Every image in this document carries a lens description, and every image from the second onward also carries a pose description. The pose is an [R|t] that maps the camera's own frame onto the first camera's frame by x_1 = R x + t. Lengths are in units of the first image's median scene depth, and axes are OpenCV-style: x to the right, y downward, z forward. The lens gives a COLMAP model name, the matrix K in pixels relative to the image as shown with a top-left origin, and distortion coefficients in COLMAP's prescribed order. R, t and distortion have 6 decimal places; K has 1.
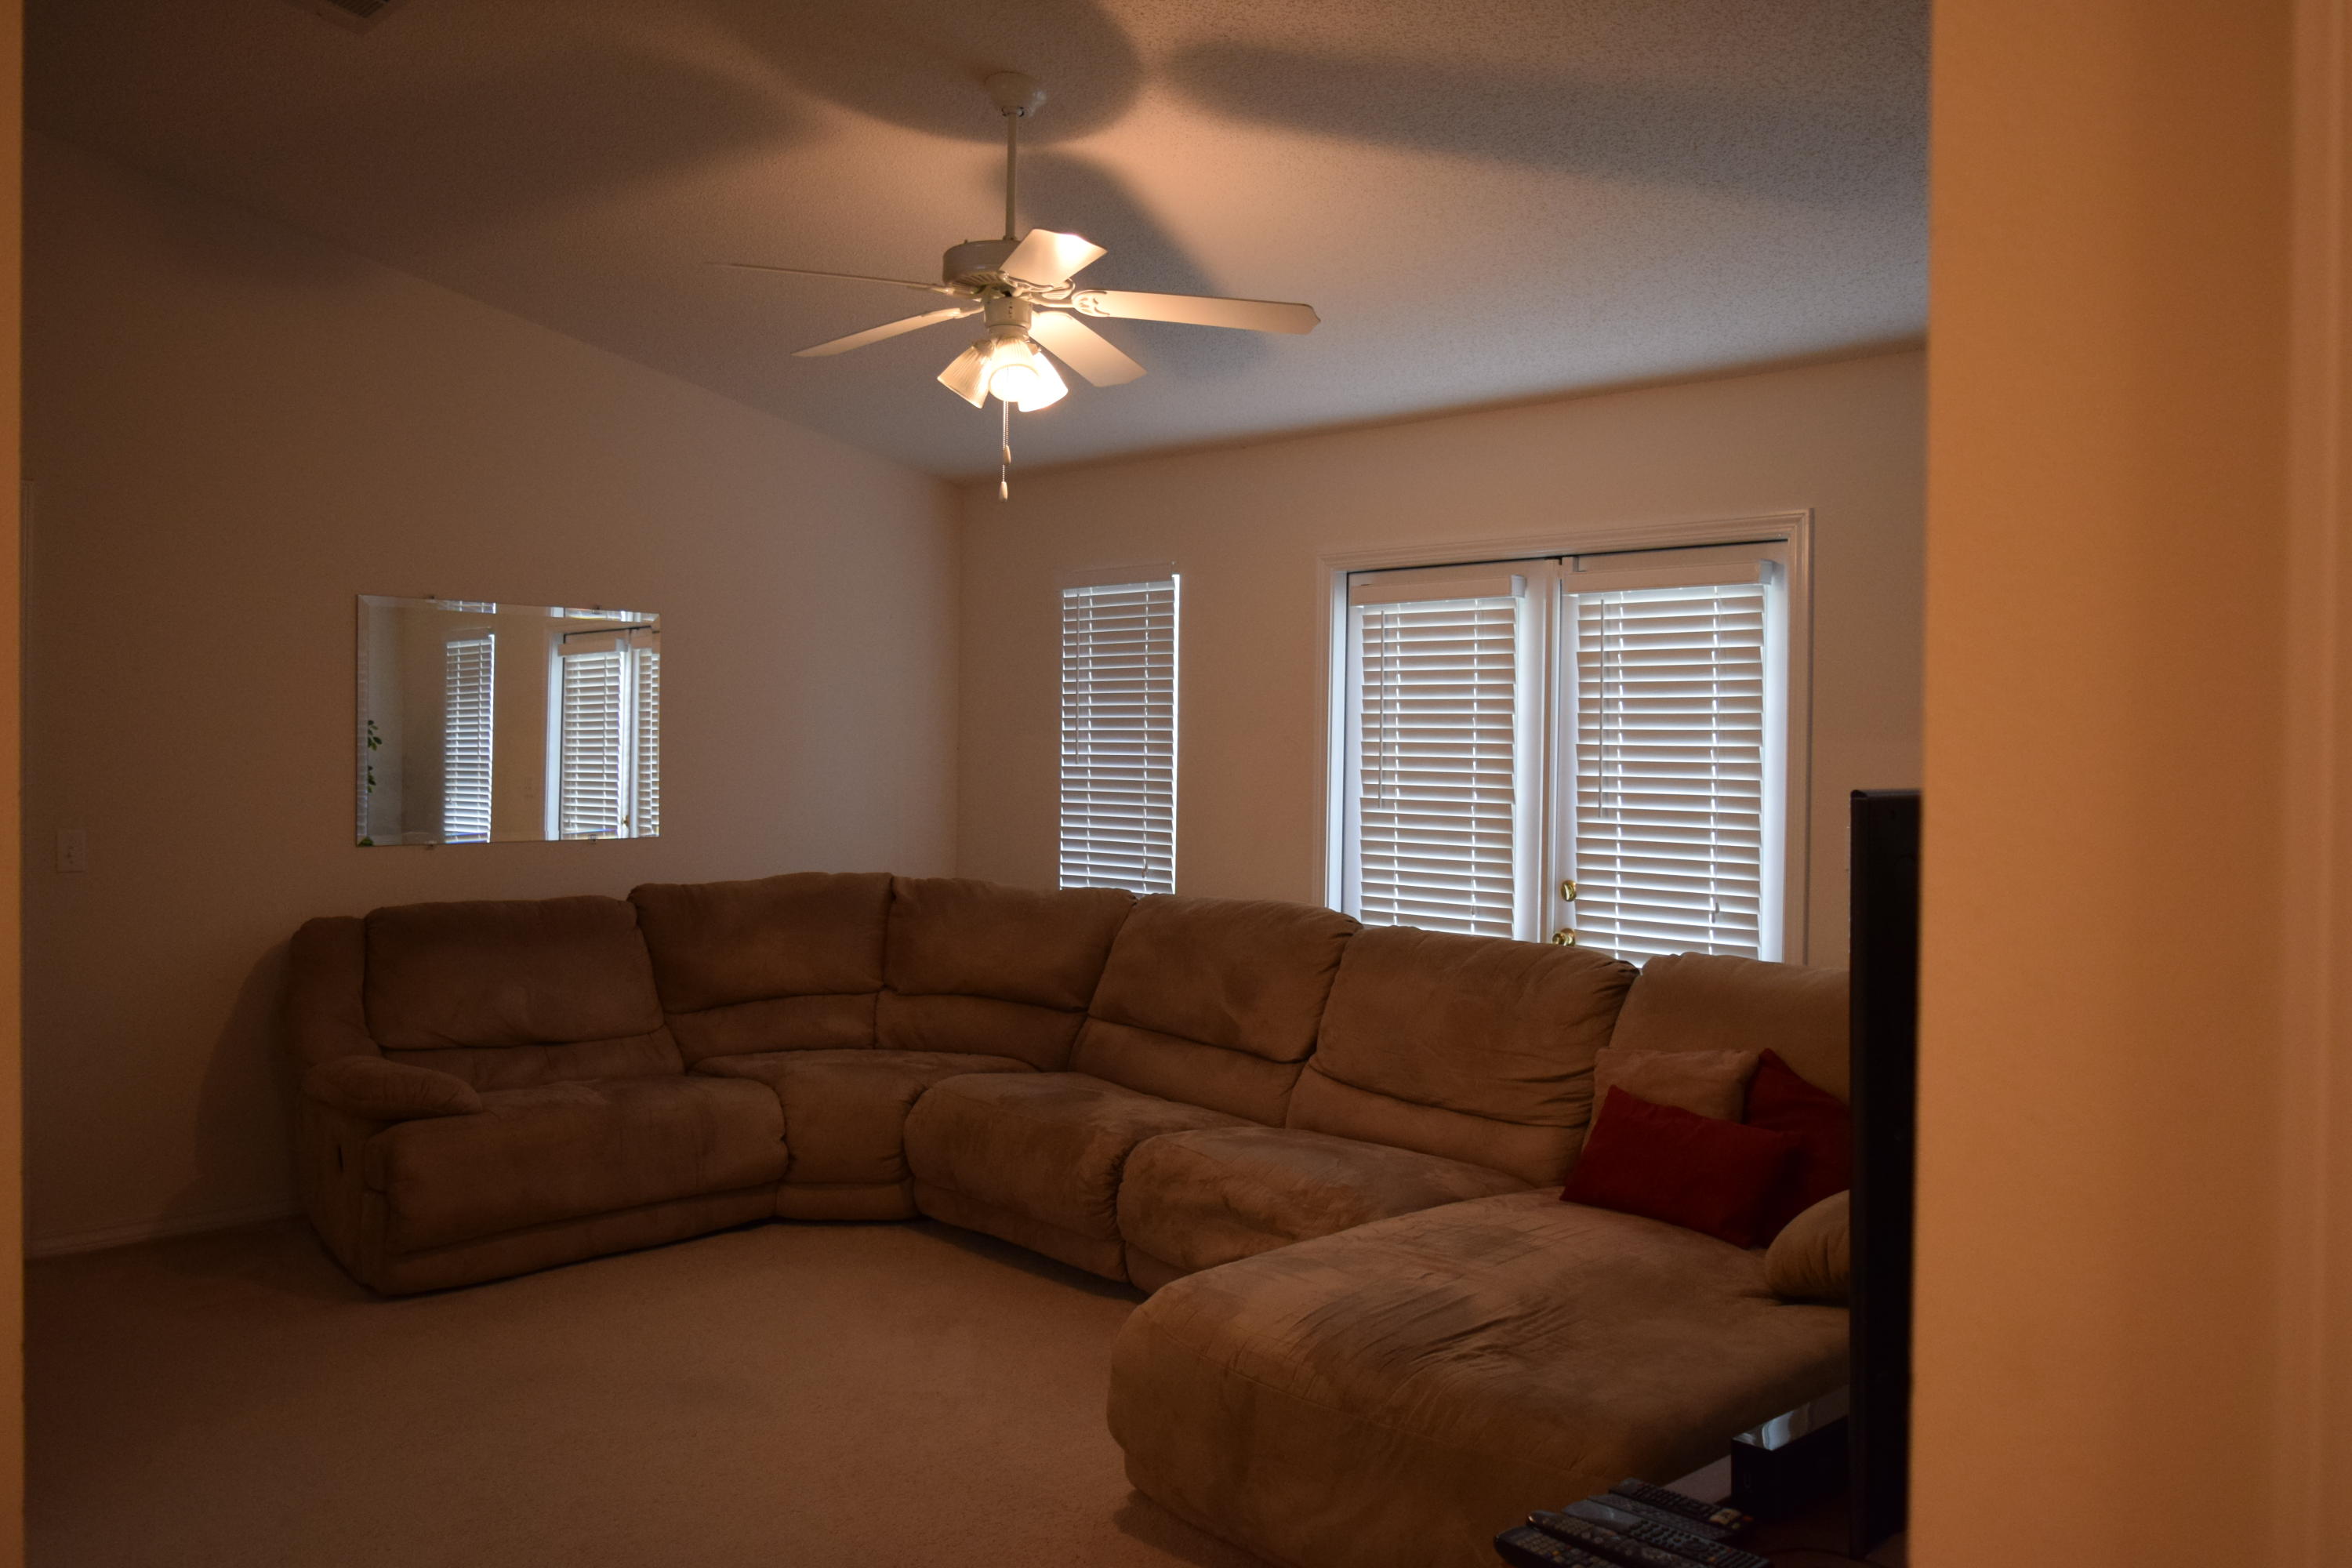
lens RADIAL K [[1817.4, 0, 1163.9], [0, 1817.4, 795.9], [0, 0, 1]] dist [-0.020886, 0.006692]
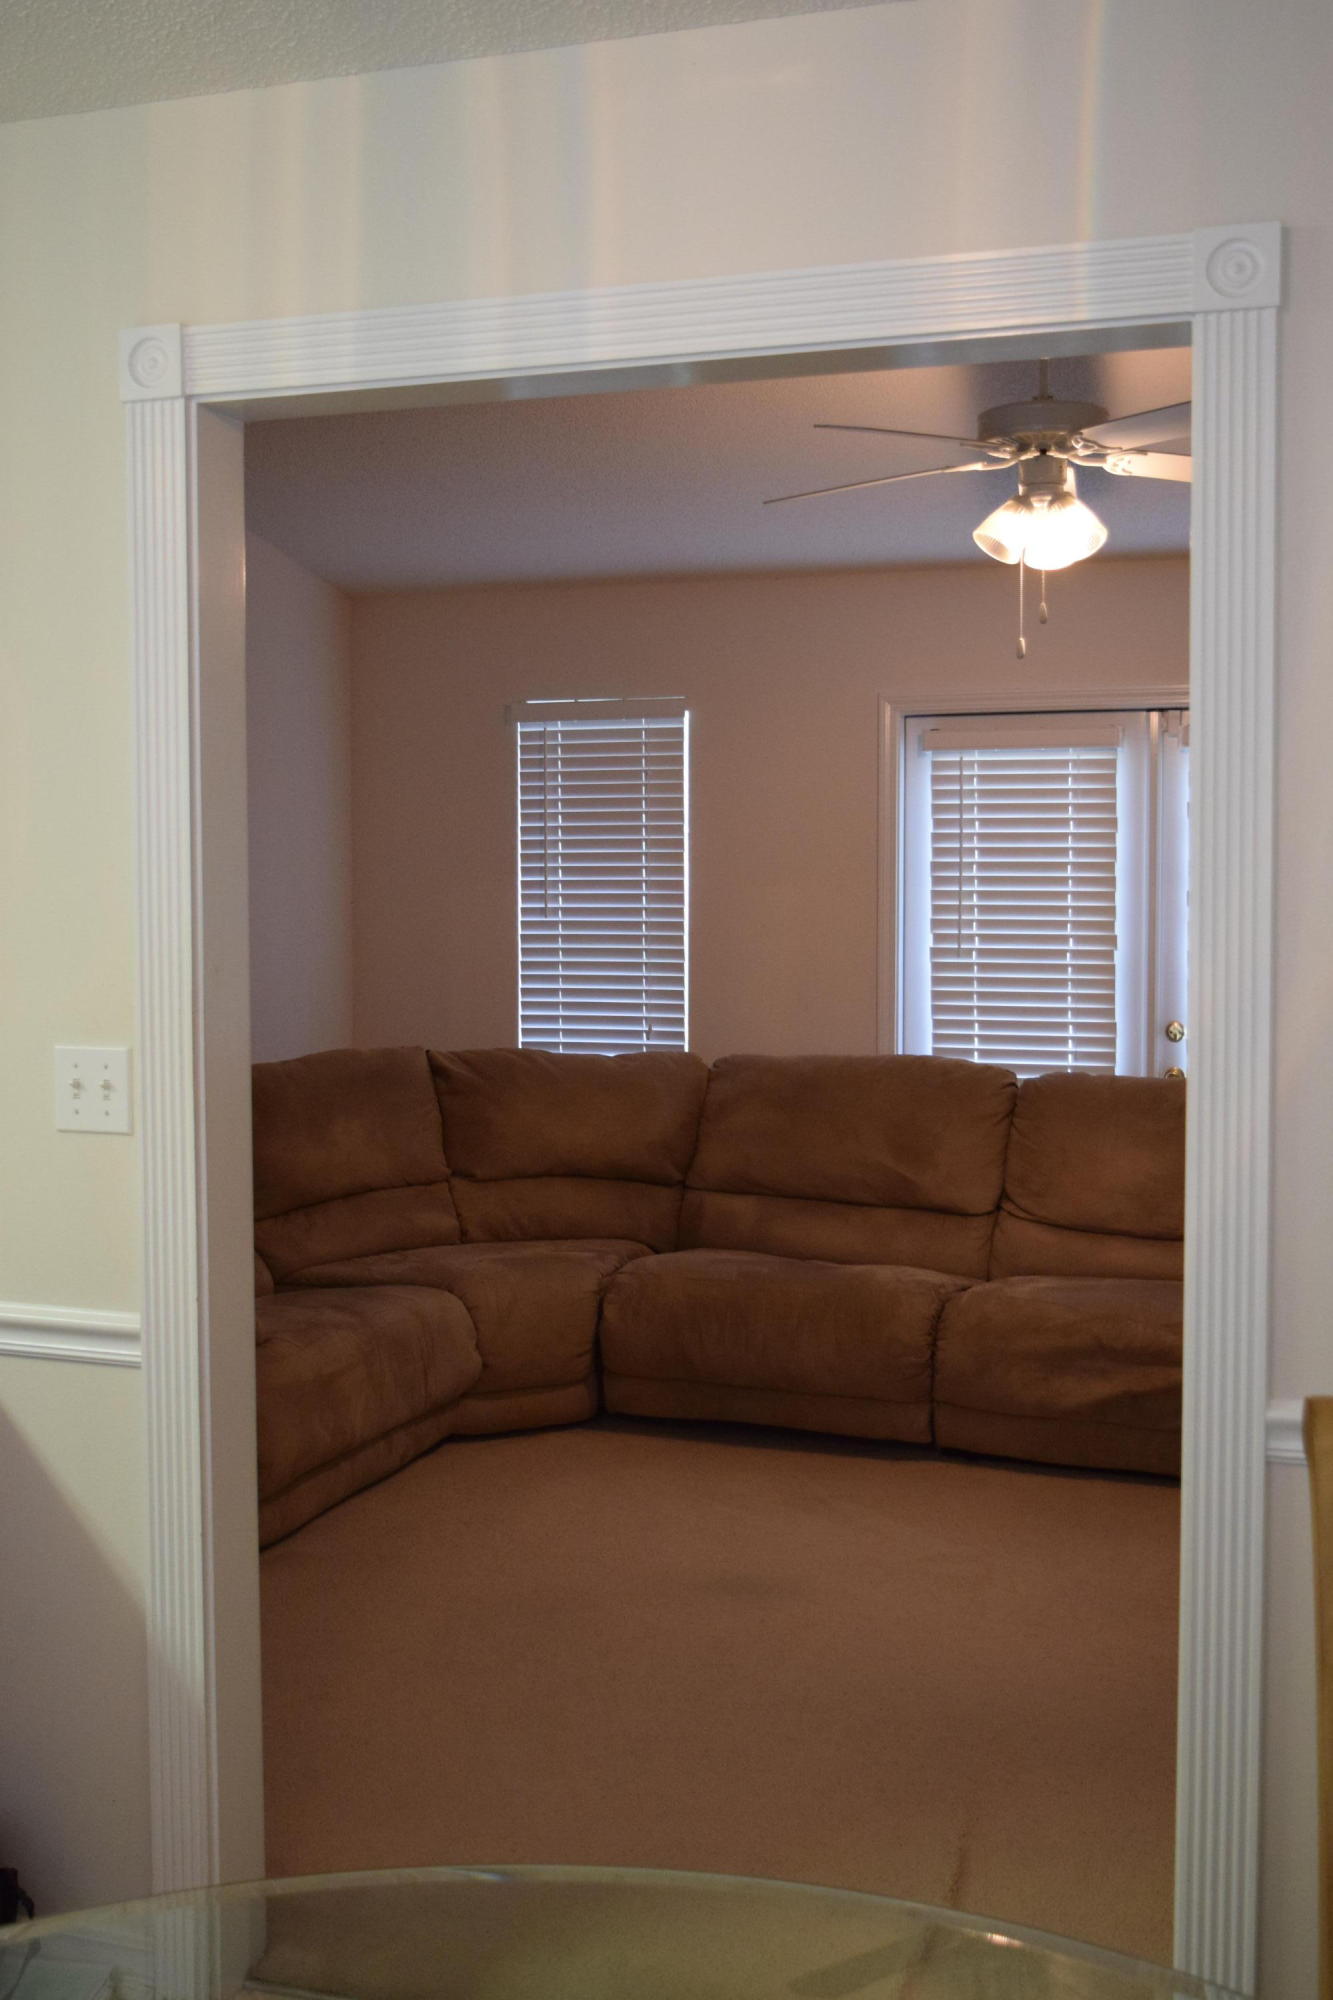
lens RADIAL K [[2222.0, 0, 657.4], [0, 2222.0, 996.3], [0, 0, 1]] dist [-0.026230, 0.000000]
pose [[0.897229, -0.032118, 0.440396, -0.581735], [0.022316, 0.999375, 0.027419, -0.009224], [-0.441001, -0.014773, 0.897385, -0.010976]]
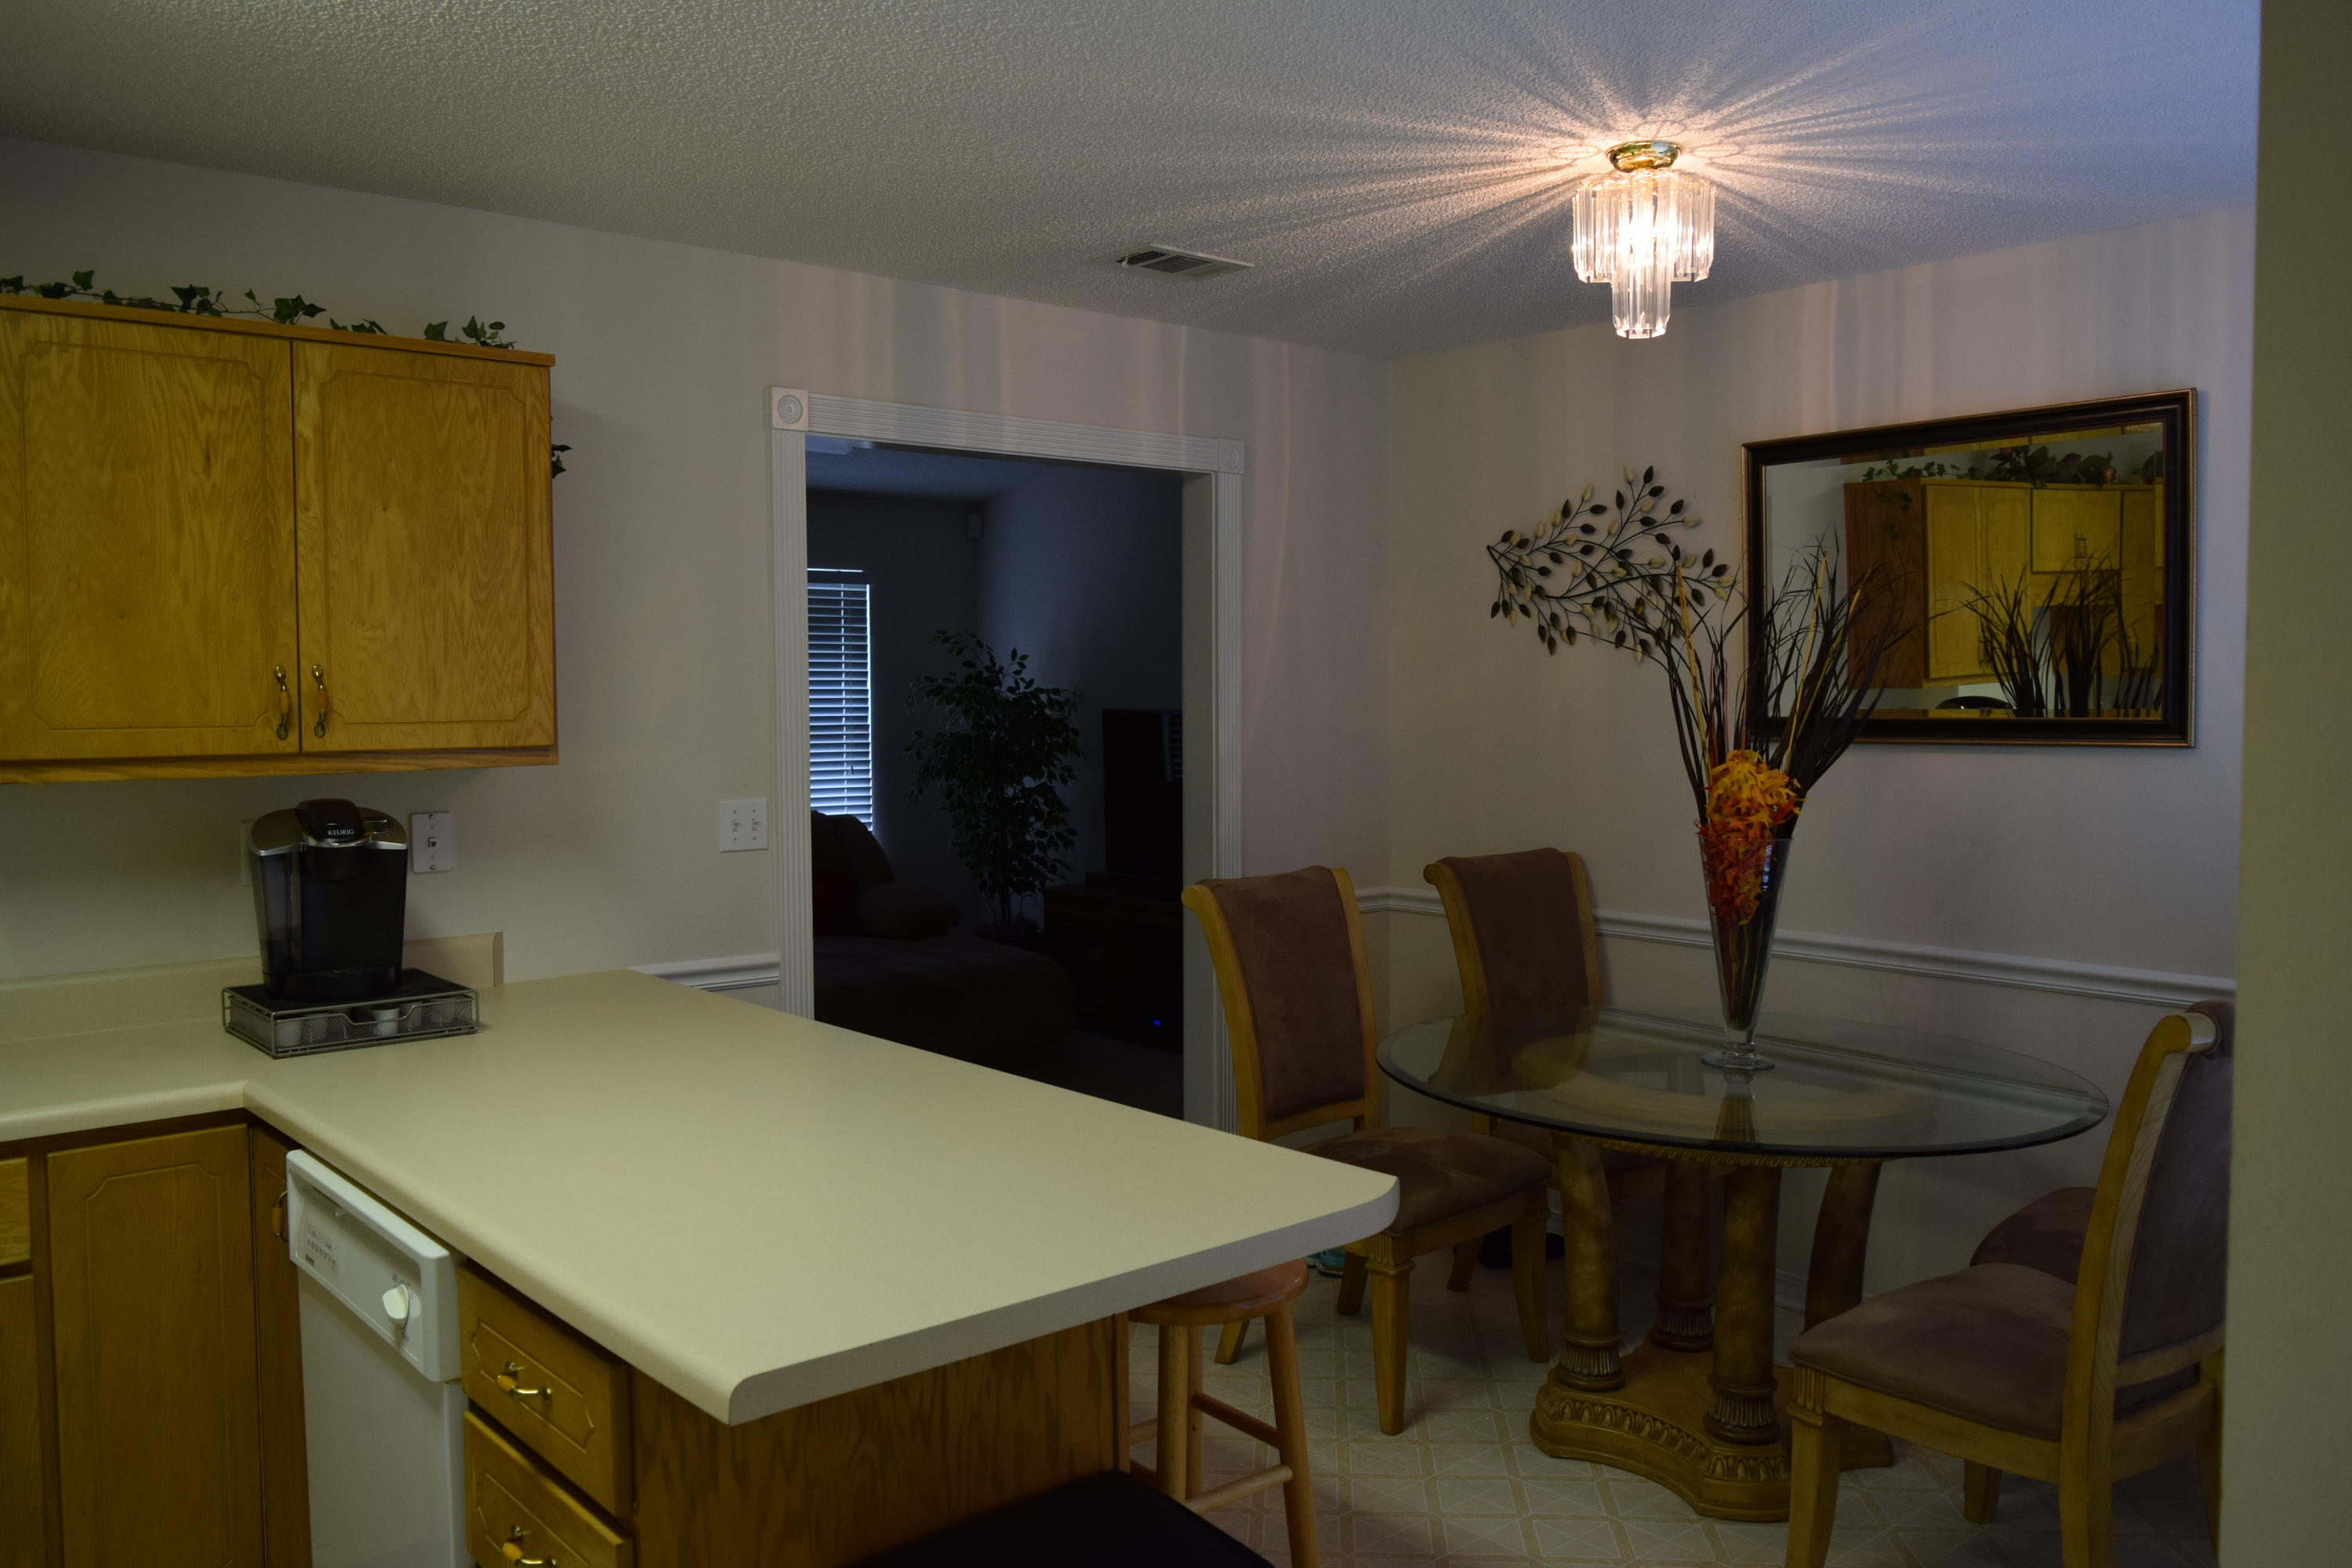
lens RADIAL K [[1817.4, 0, 1178.8], [0, 1817.4, 780.6], [0, 0, 1]] dist [-0.020886, 0.006692]
pose [[0.085111, -0.051302, 0.995050, -1.195325], [0.042350, 0.997957, 0.047830, -0.007622], [-0.995471, 0.038069, 0.087110, 0.248340]]
